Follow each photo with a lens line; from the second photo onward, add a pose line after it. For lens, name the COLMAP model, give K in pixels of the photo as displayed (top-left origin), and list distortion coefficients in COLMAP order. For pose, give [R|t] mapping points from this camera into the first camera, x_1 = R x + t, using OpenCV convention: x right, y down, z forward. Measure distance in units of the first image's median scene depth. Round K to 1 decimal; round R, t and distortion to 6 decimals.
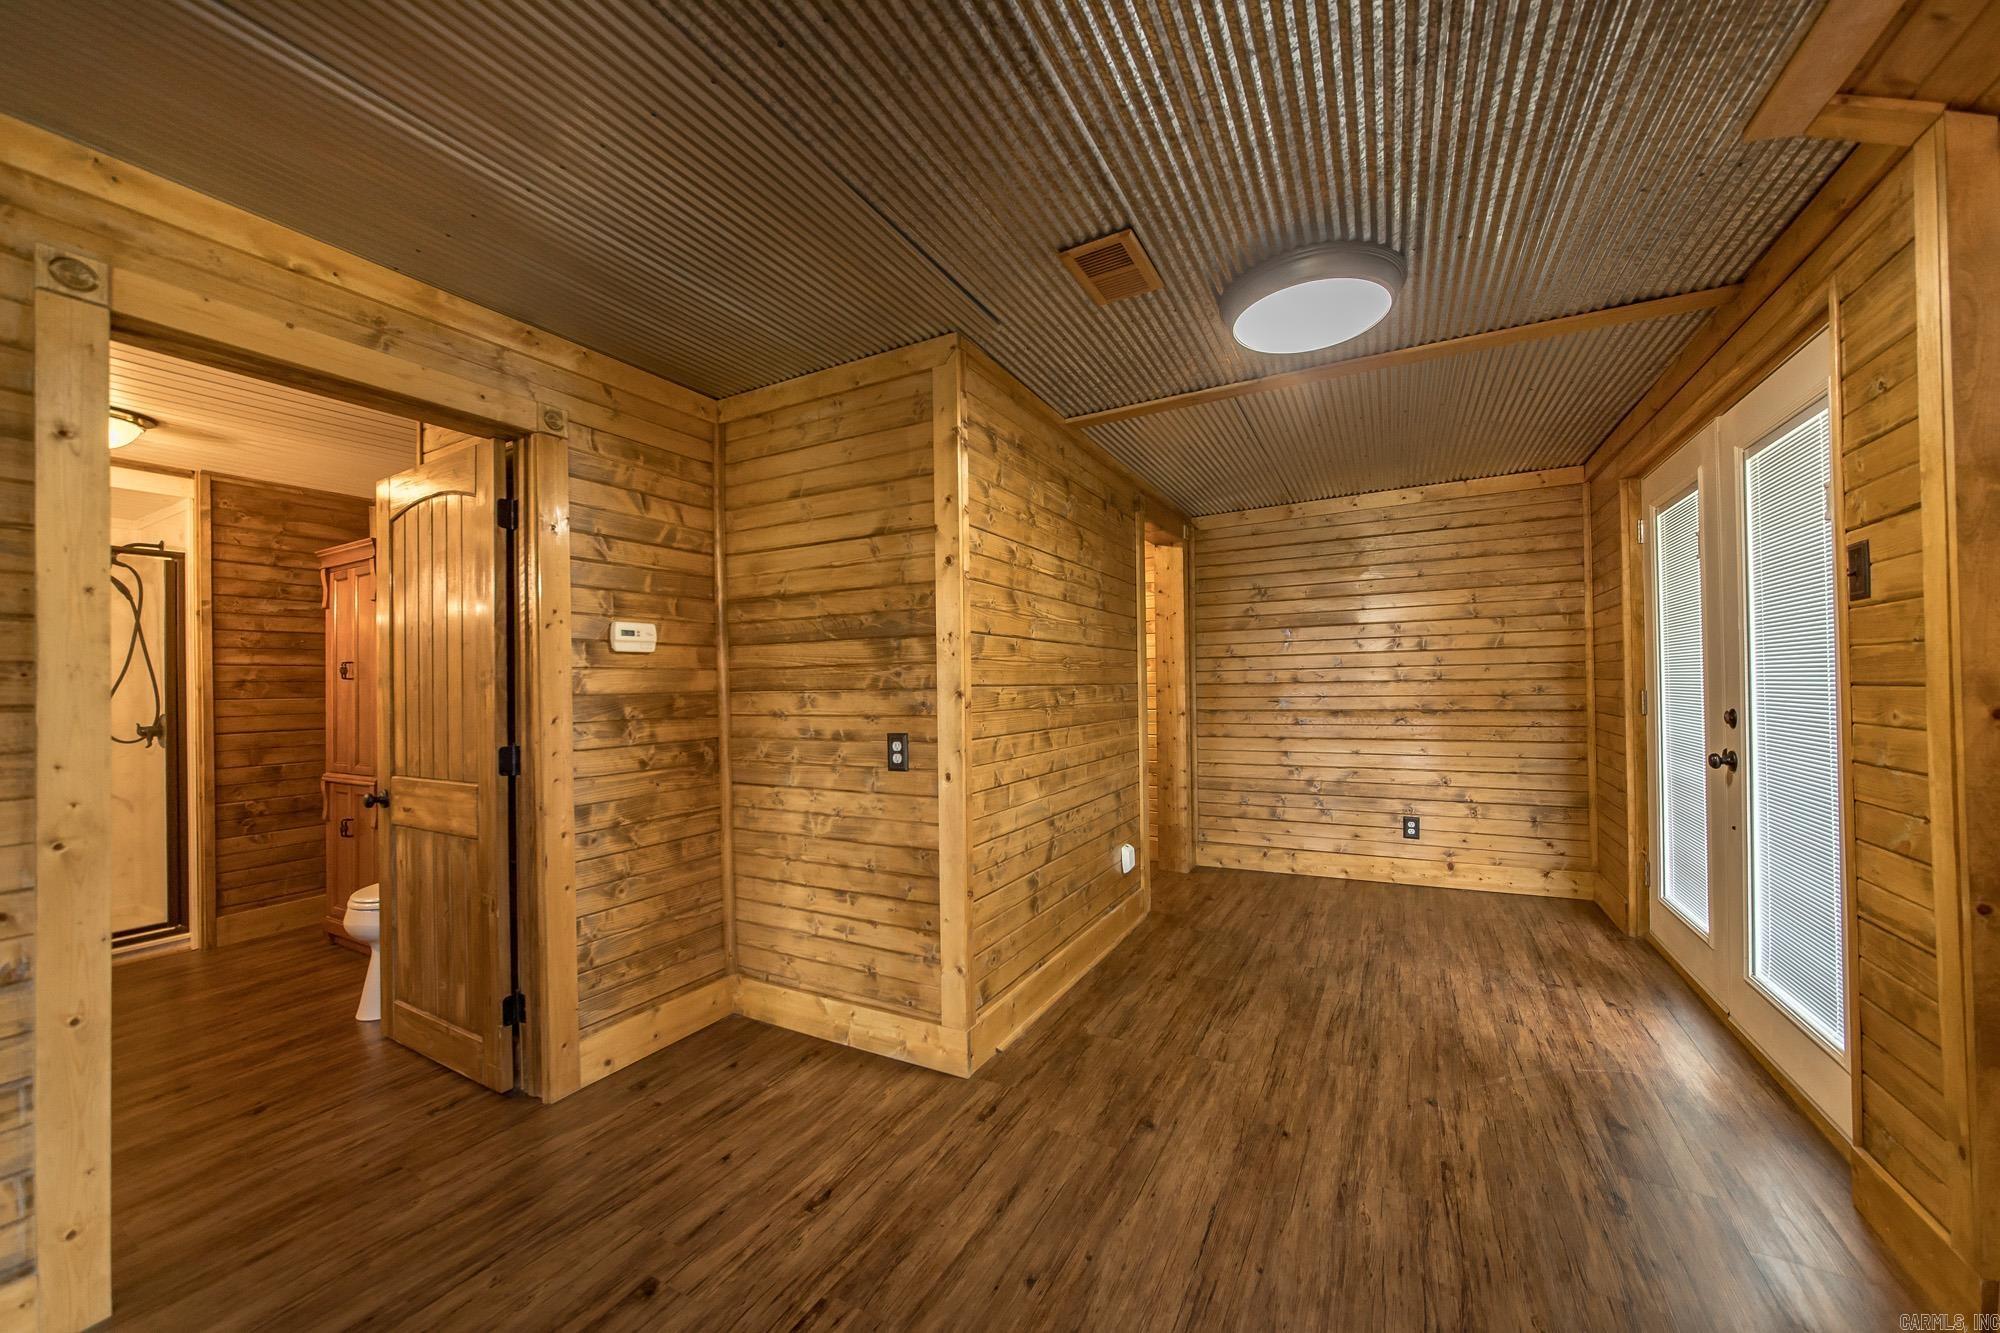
lens RADIAL K [[739.4, 0, 1009.0], [0, 739.4, 676.1], [0, 0, 1]] dist [0.000073, 0.000015]
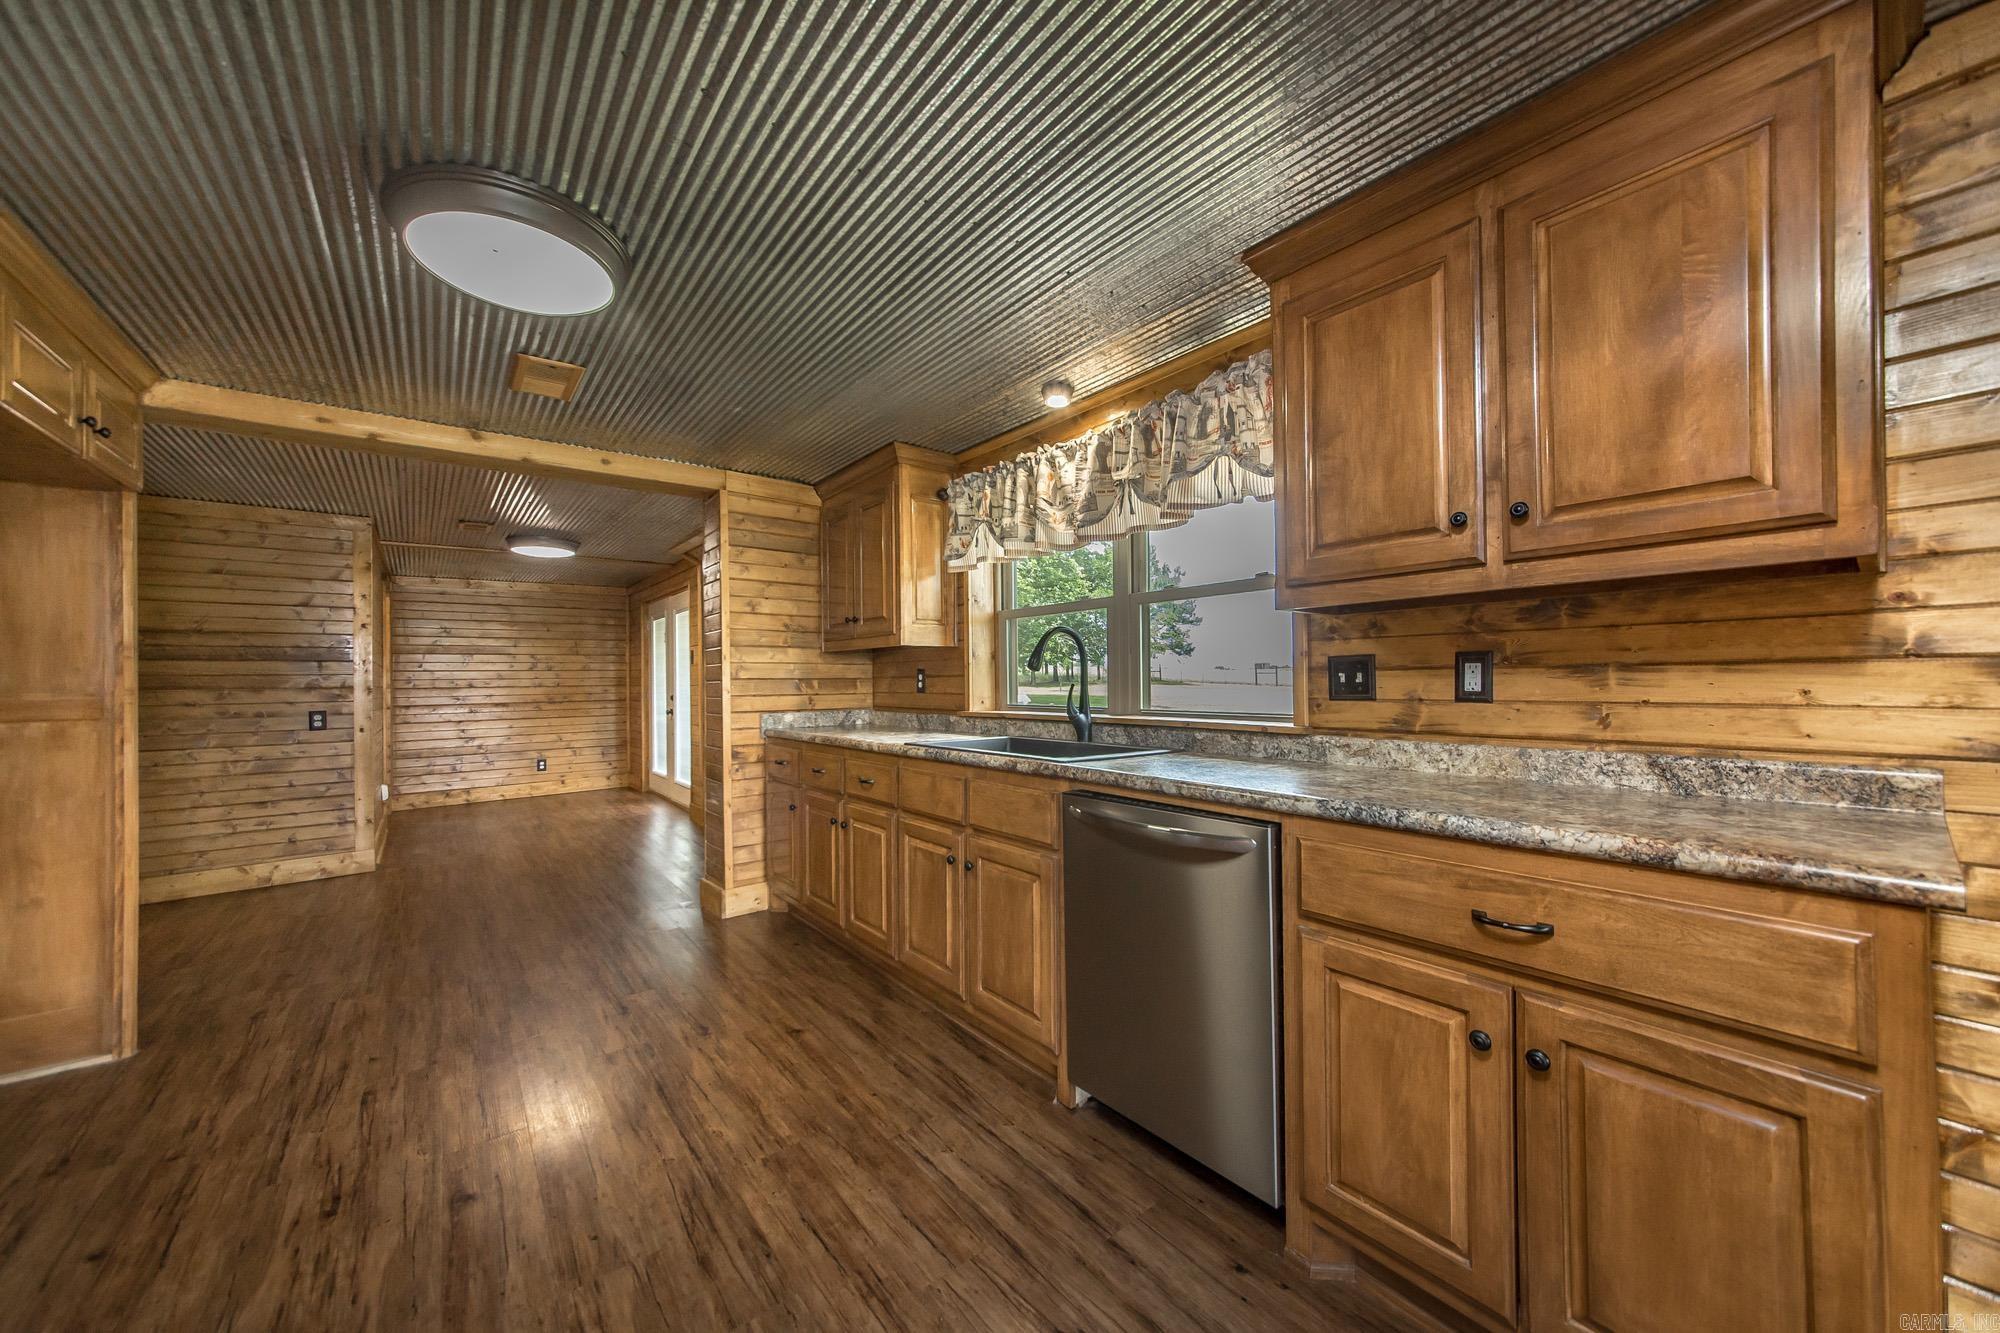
lens RADIAL K [[739.4, 0, 1009.0], [0, 739.4, 676.1], [0, 0, 1]] dist [0.000073, 0.000015]
pose [[0.400668, 0.015929, 0.916085, -0.771056], [-0.002227, 0.999863, -0.016411, 0.009312], [-0.916221, 0.004535, 0.400649, -0.915544]]
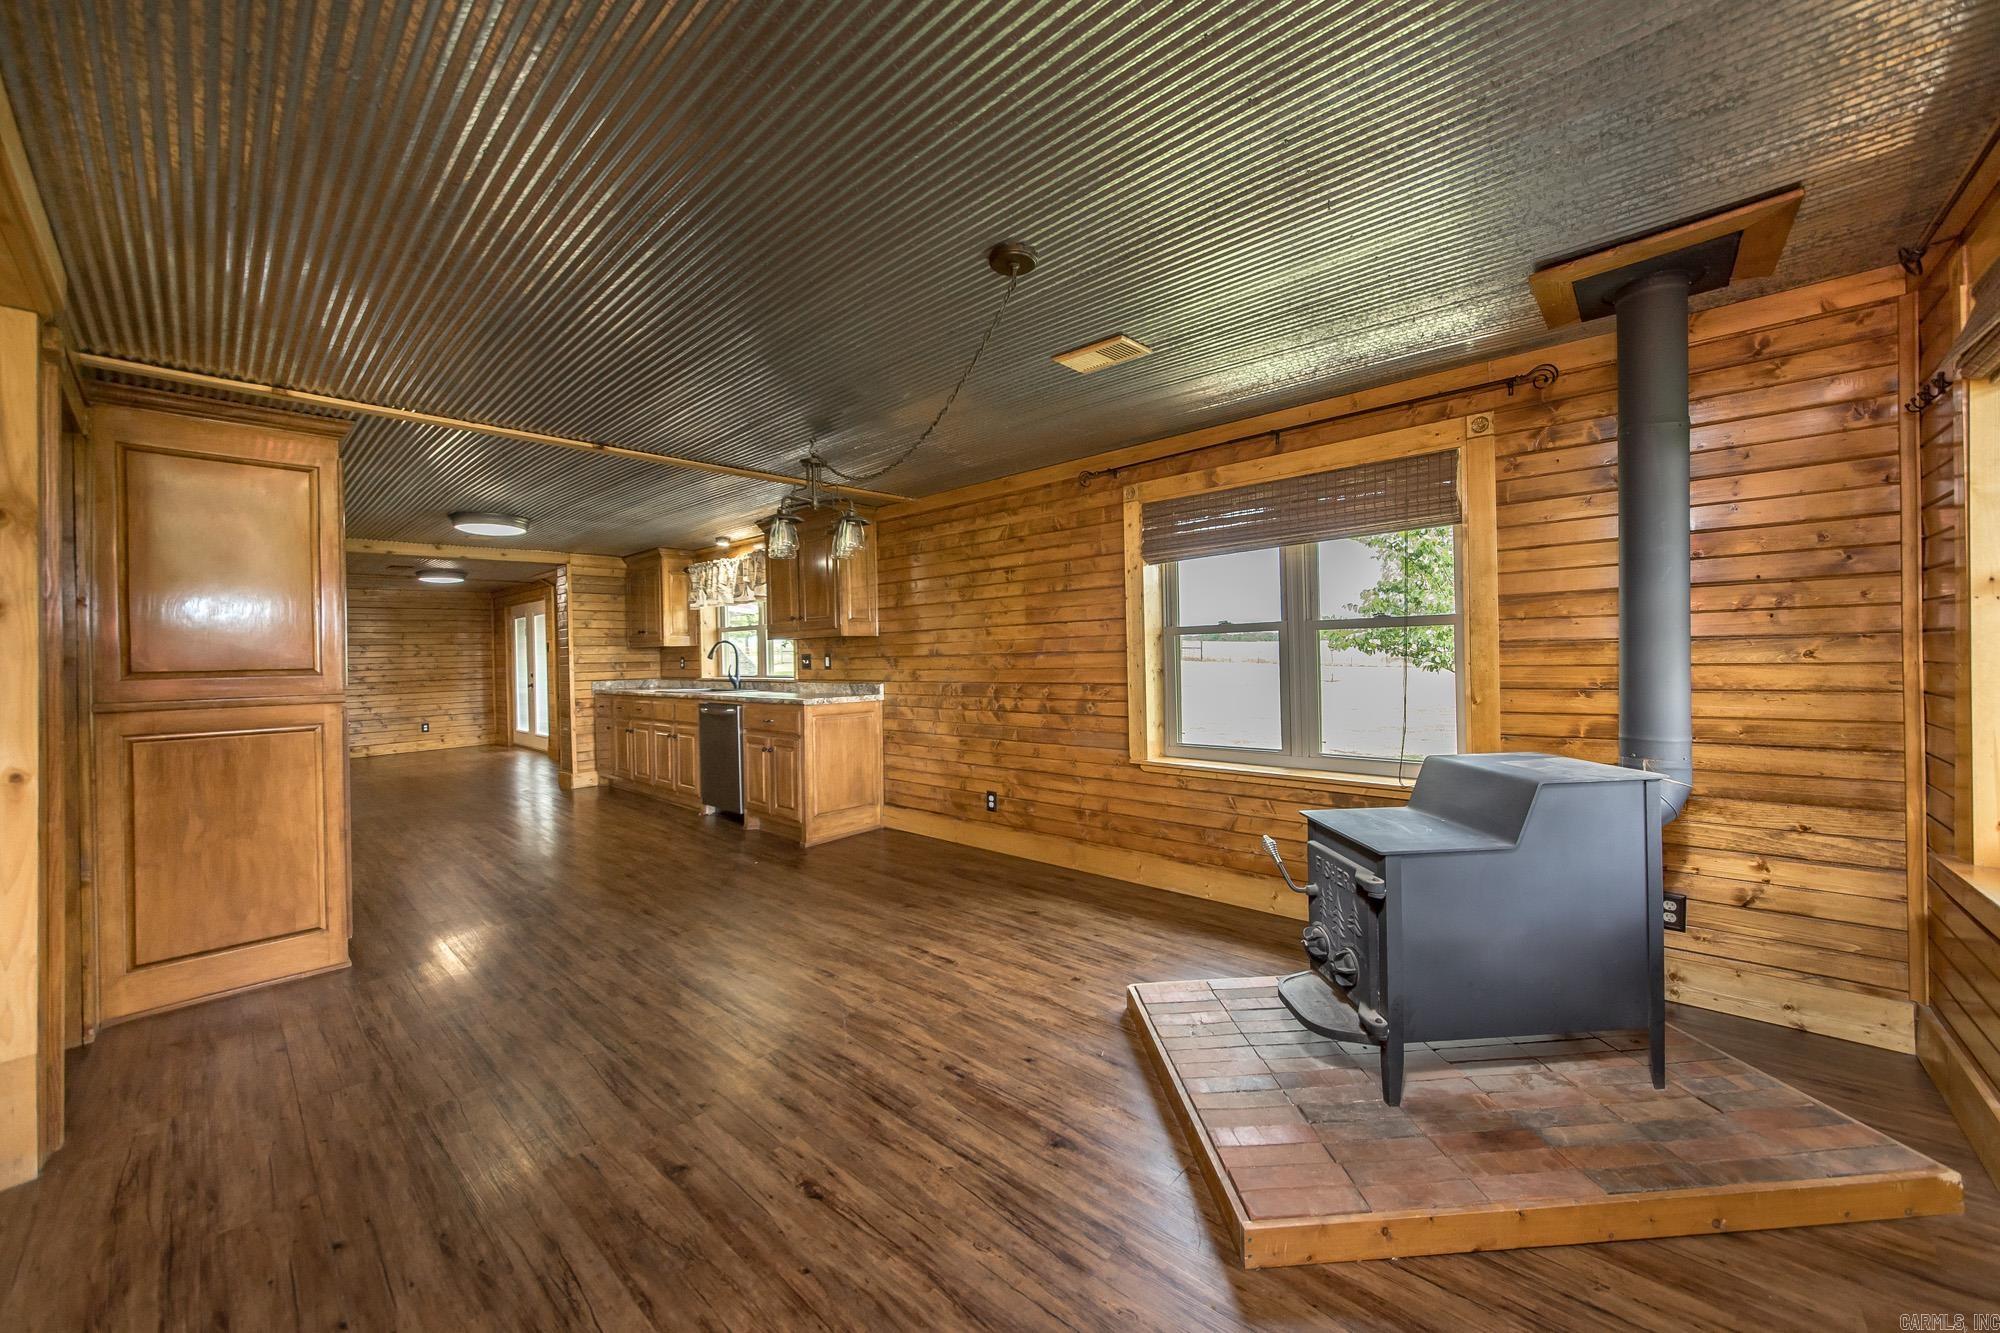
lens RADIAL K [[738.2, 0, 1041.5], [0, 738.2, 656.0], [0, 0, 1]] dist [-0.022584, -0.000004]
pose [[0.211993, 0.006279, 0.977251, -1.553820], [0.010311, 0.999909, -0.008661, 0.007488], [-0.977217, 0.011912, 0.211909, -1.707819]]
